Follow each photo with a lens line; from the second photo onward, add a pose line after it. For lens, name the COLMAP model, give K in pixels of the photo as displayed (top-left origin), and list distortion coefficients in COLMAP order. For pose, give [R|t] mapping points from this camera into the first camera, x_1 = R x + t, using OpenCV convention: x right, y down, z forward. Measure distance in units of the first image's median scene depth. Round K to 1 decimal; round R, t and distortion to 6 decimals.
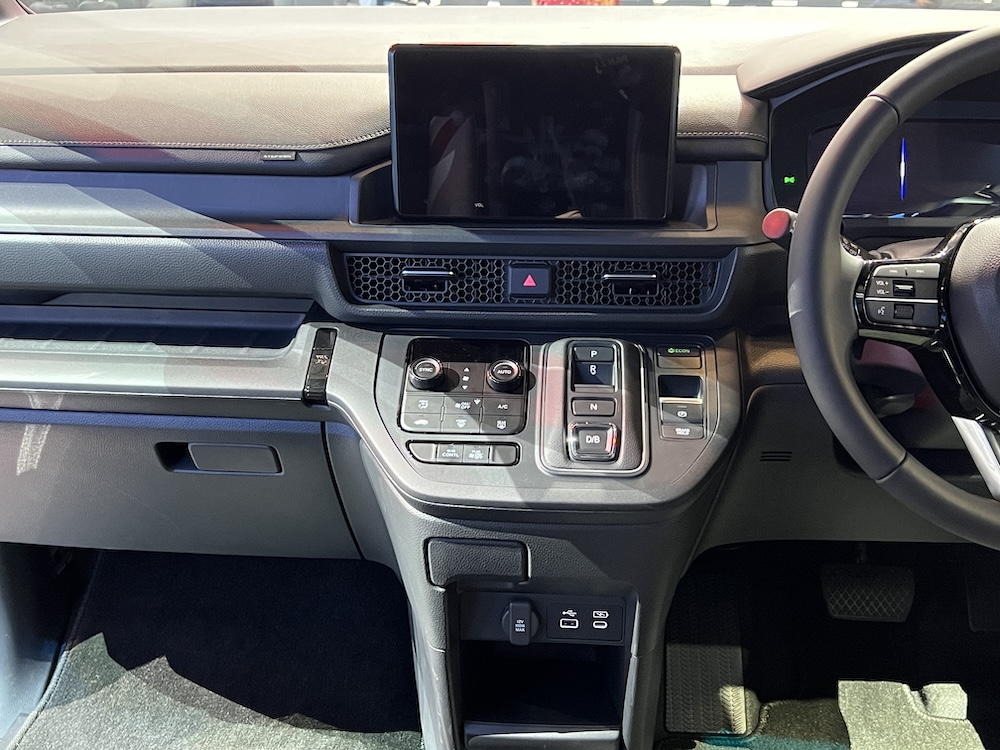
lens RADIAL K [[1143.8, 0, 504.2], [0, 1143.8, 389.5], [0, 0, 1]] dist [0.211136, -0.634636]
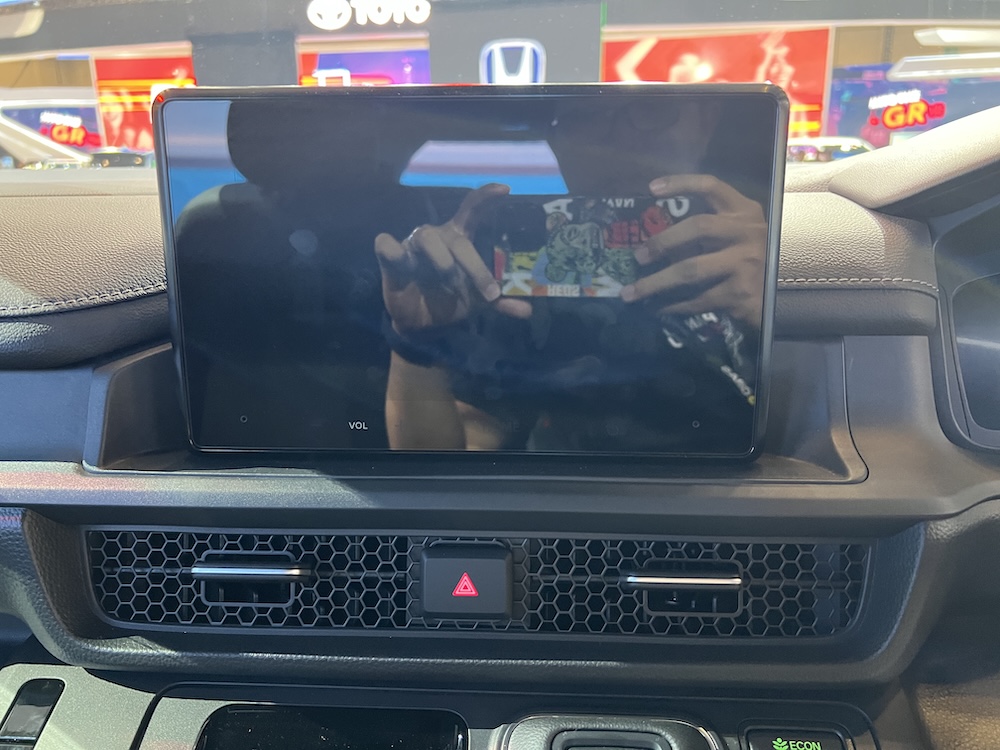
lens RADIAL K [[754.9, 0, 500.0], [0, 754.9, 375.0], [0, 0, 1]] dist [-0.000553, -0.006377]
pose [[0.999954, -0.005575, 0.007777, 0.034019], [0.006692, 0.988370, -0.151924, -0.131869], [-0.006839, 0.151969, 0.988362, 0.680849]]
